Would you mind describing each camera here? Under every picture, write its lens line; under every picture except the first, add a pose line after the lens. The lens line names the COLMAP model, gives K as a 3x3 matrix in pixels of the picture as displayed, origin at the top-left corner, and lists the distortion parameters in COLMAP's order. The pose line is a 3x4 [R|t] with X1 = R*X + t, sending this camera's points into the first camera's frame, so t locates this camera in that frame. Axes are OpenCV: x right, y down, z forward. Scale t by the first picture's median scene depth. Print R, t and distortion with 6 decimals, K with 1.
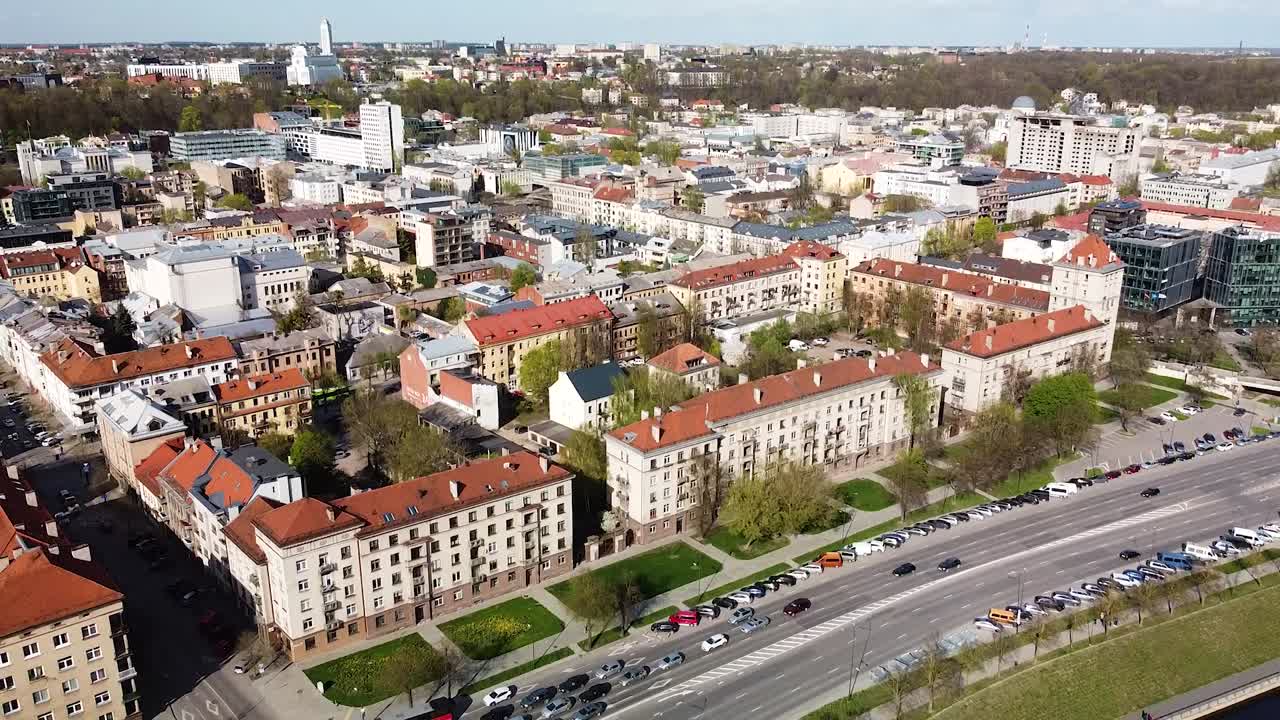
lens RADIAL K [[1007.3, 0, 640.0], [0, 1007.3, 360.0], [0, 0, 1]] dist [-0.000670, -0.008498]
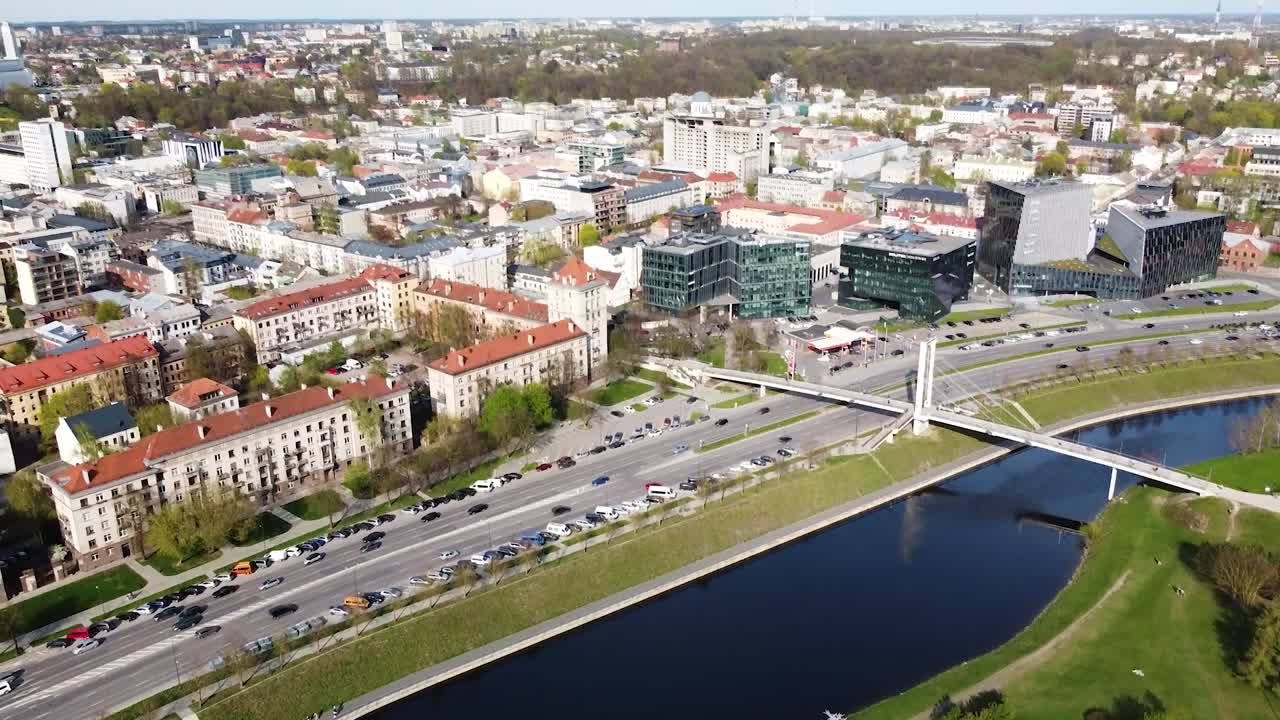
lens RADIAL K [[1007.3, 0, 640.0], [0, 1007.3, 360.0], [0, 0, 1]] dist [-0.000670, -0.008498]
pose [[0.981411, -0.071615, 0.178057, 0.242669], [0.066875, 0.997232, 0.032492, -0.030484], [-0.179891, -0.019980, 0.983484, -0.140472]]
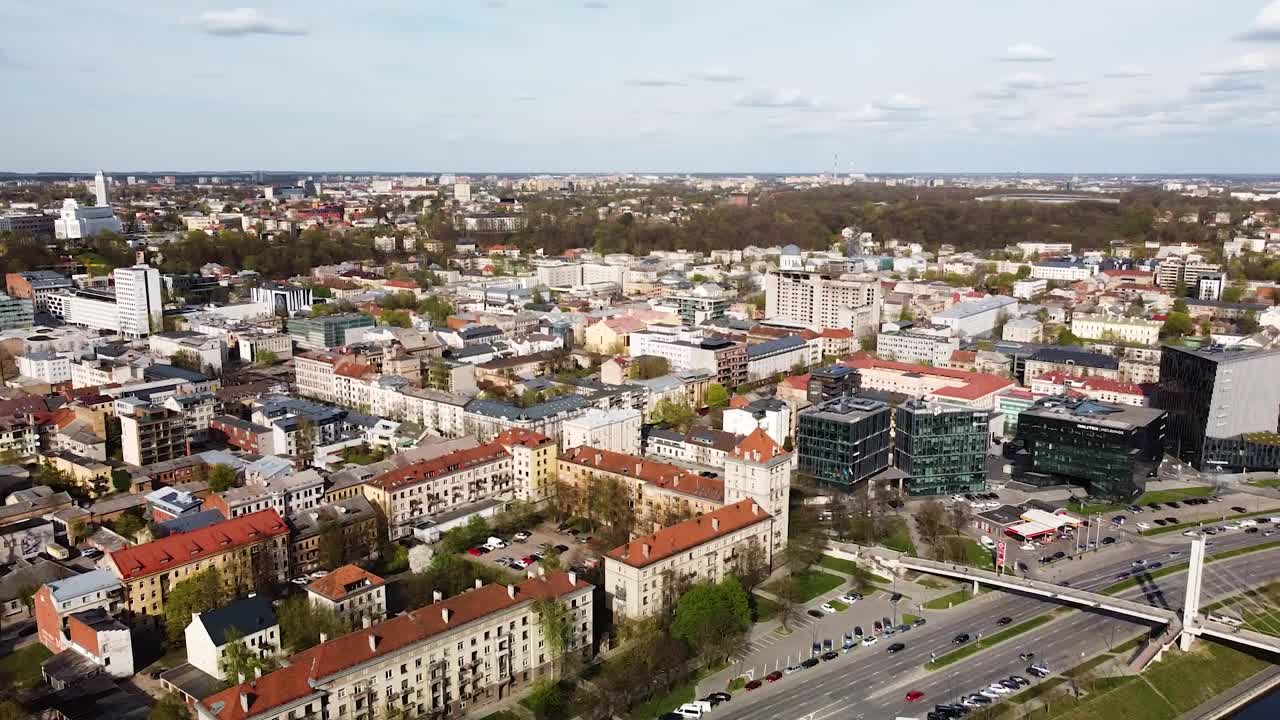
lens RADIAL K [[1007.3, 0, 640.0], [0, 1007.3, 360.0], [0, 0, 1]] dist [-0.000670, -0.008498]
pose [[0.987769, -0.031047, 0.152800, 0.135724], [0.048713, 0.992370, -0.113266, -0.066378], [-0.148118, 0.119324, 0.981745, -0.015521]]
